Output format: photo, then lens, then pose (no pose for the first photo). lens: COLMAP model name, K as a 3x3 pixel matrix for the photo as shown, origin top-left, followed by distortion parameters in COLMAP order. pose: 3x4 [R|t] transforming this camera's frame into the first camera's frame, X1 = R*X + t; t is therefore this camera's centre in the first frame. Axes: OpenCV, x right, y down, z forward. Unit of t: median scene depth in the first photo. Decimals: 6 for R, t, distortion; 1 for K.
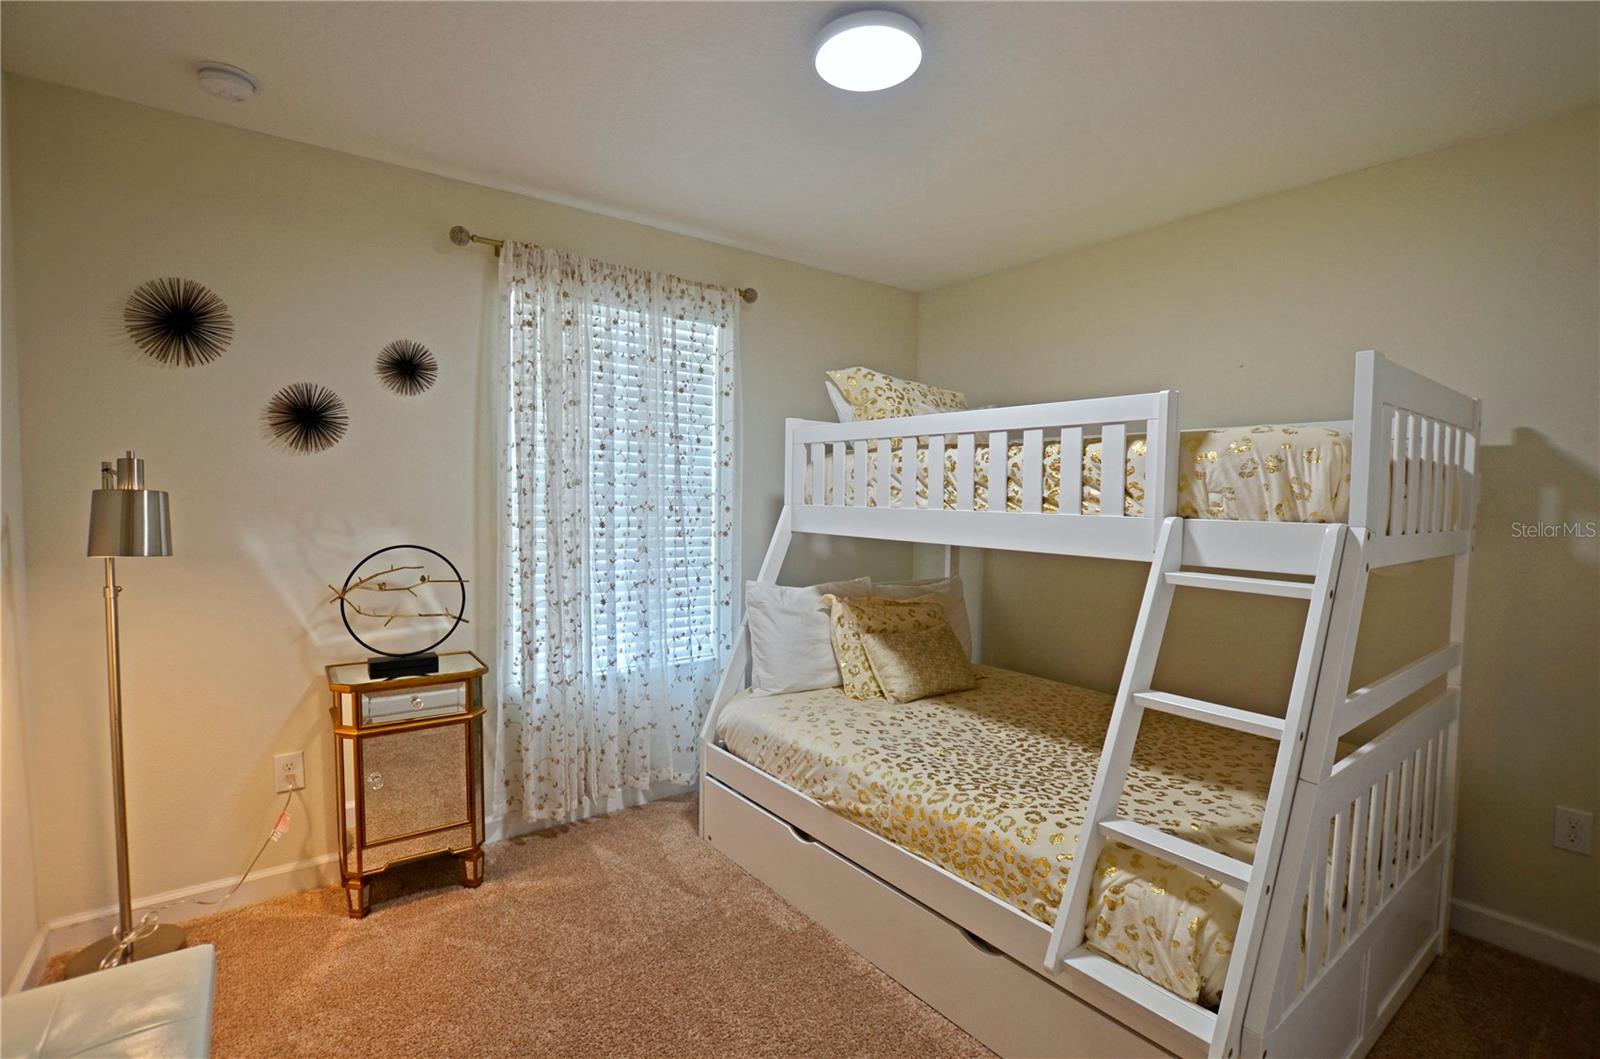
lens RADIAL K [[738.7, 0, 811.3], [0, 738.7, 533.2], [0, 0, 1]] dist [-0.034074, 0.005773]
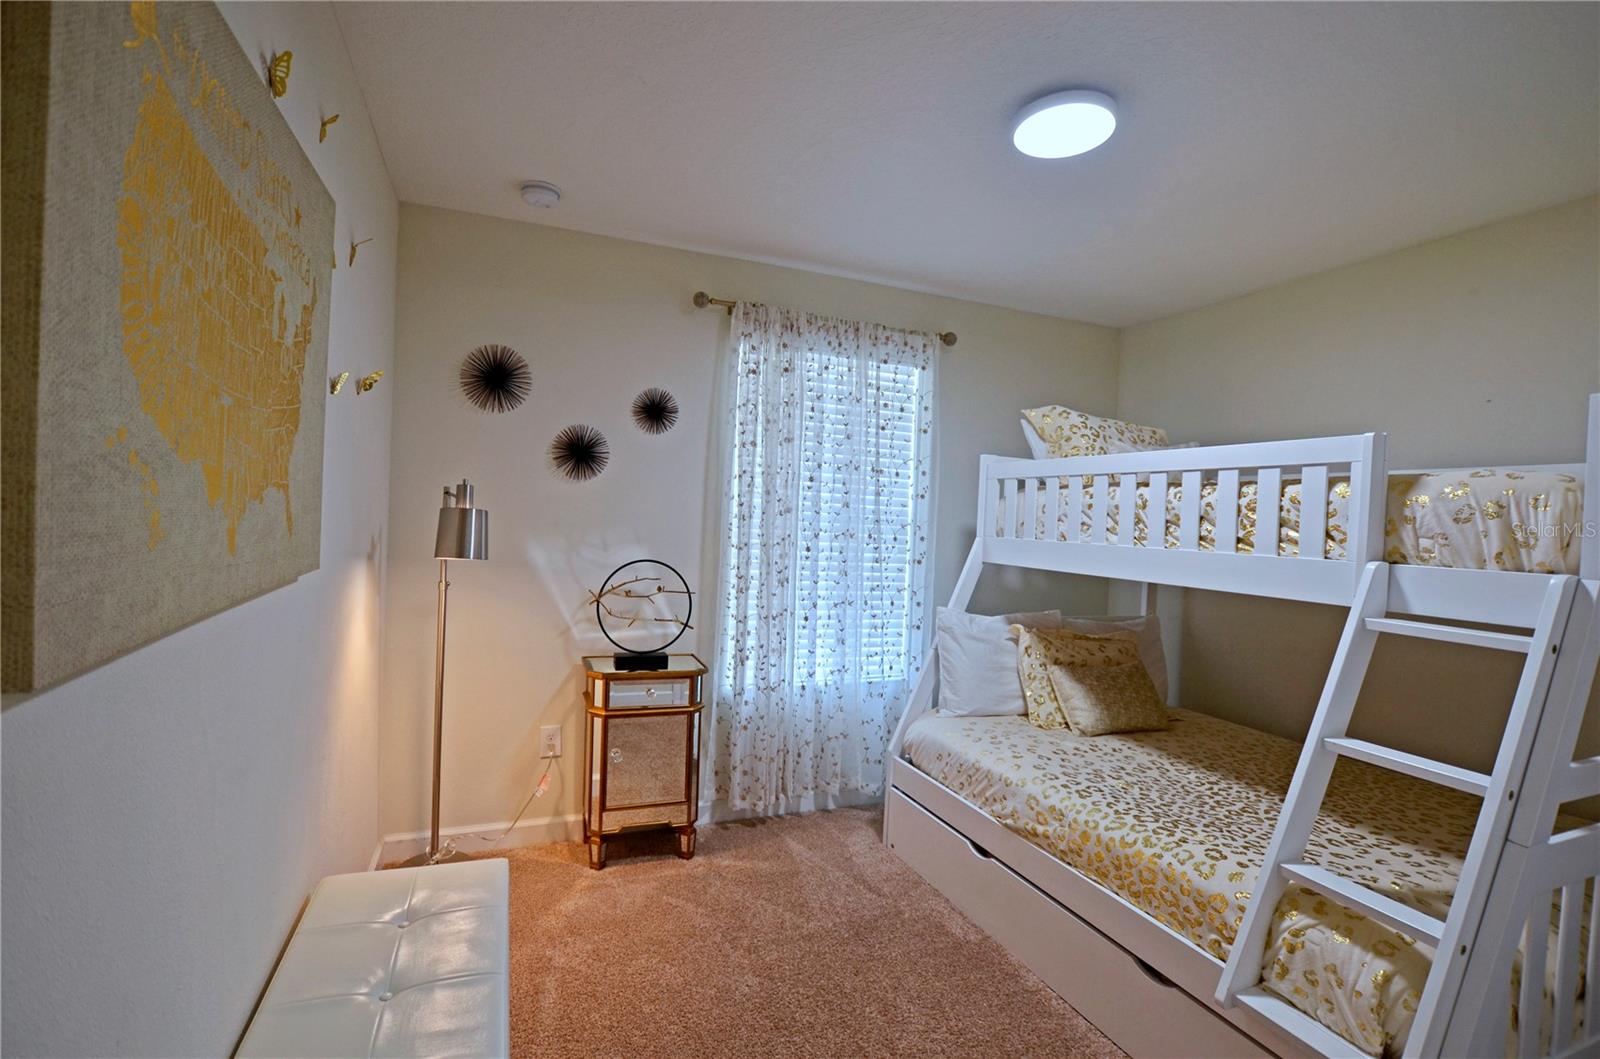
lens RADIAL K [[738.7, 0, 806.2], [0, 738.7, 536.4], [0, 0, 1]] dist [-0.034074, 0.005773]
pose [[0.963488, 0.032388, -0.265787, 0.012098], [-0.041720, 0.998693, -0.029537, 0.003401], [0.264483, 0.039547, 0.963579, -0.099604]]
